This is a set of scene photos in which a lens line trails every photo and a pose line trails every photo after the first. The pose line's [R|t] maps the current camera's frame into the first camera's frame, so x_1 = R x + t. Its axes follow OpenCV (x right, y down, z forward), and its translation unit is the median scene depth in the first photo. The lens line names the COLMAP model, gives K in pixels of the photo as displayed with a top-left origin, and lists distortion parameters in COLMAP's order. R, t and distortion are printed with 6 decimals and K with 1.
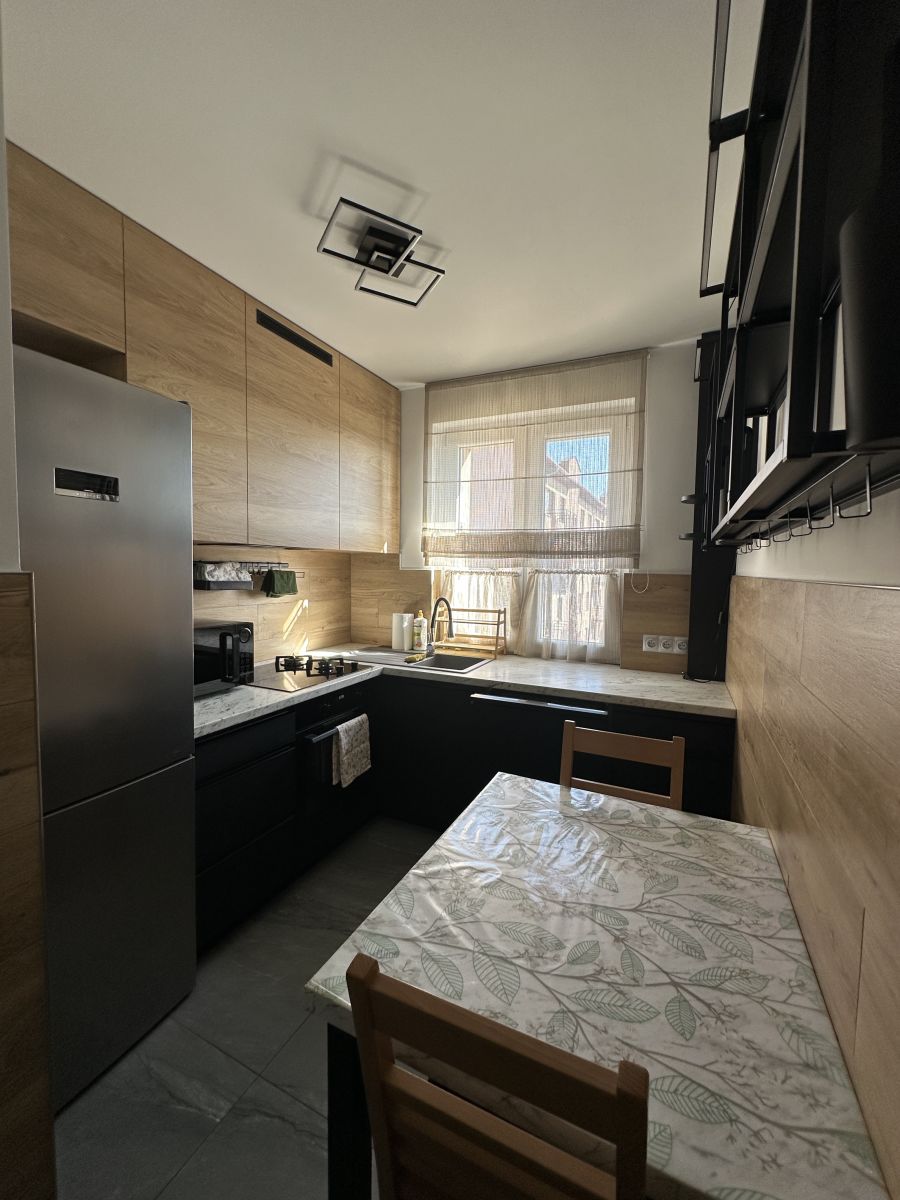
lens RADIAL K [[475.8, 0, 456.2], [0, 475.8, 597.9], [0, 0, 1]] dist [-0.003540, 0.000984]
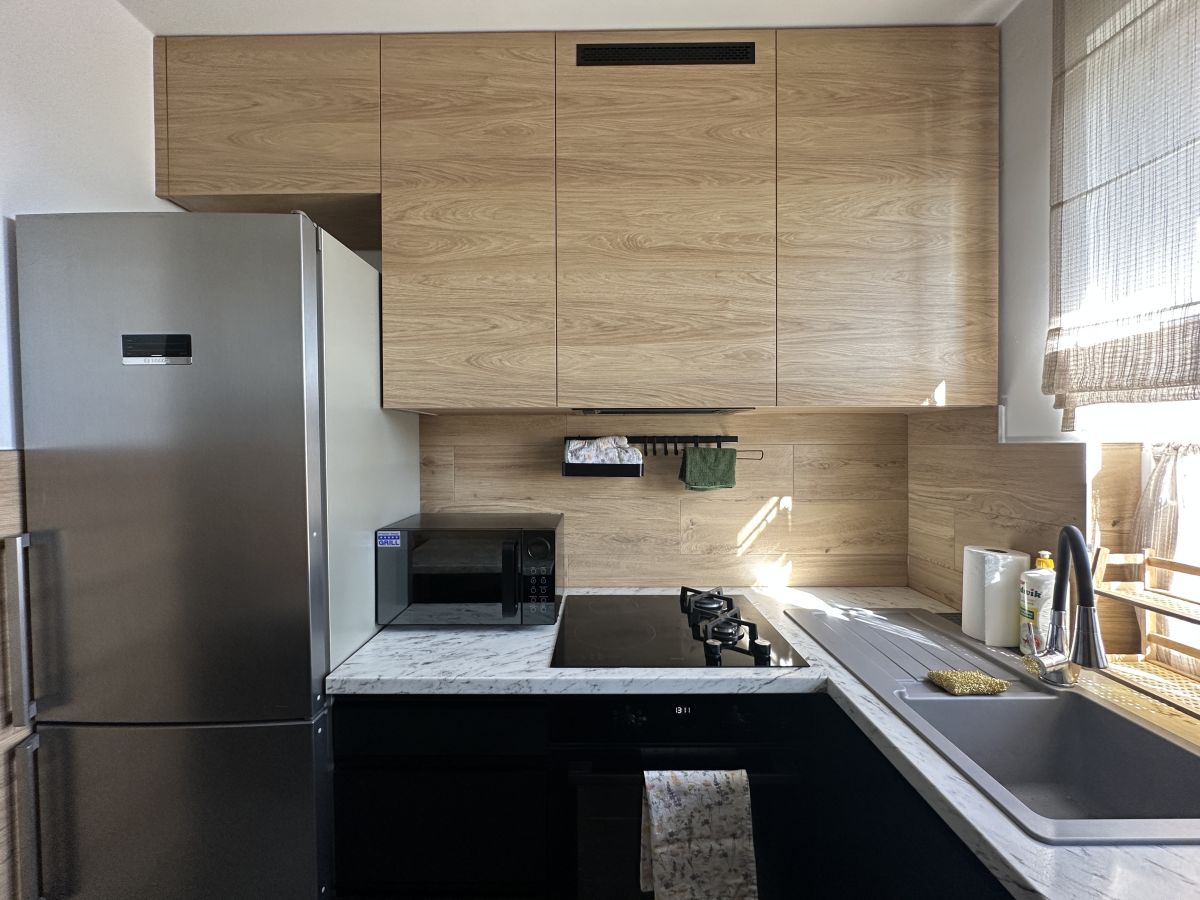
lens RADIAL K [[475.8, 0, 602.9], [0, 475.8, 449.6], [0, 0, 1]] dist [-0.003540, 0.000984]
pose [[0.418409, -0.007392, -0.908229, 0.144453], [-0.045152, 0.998561, -0.028928, -0.032524], [0.907136, 0.053112, 0.417474, 0.638169]]
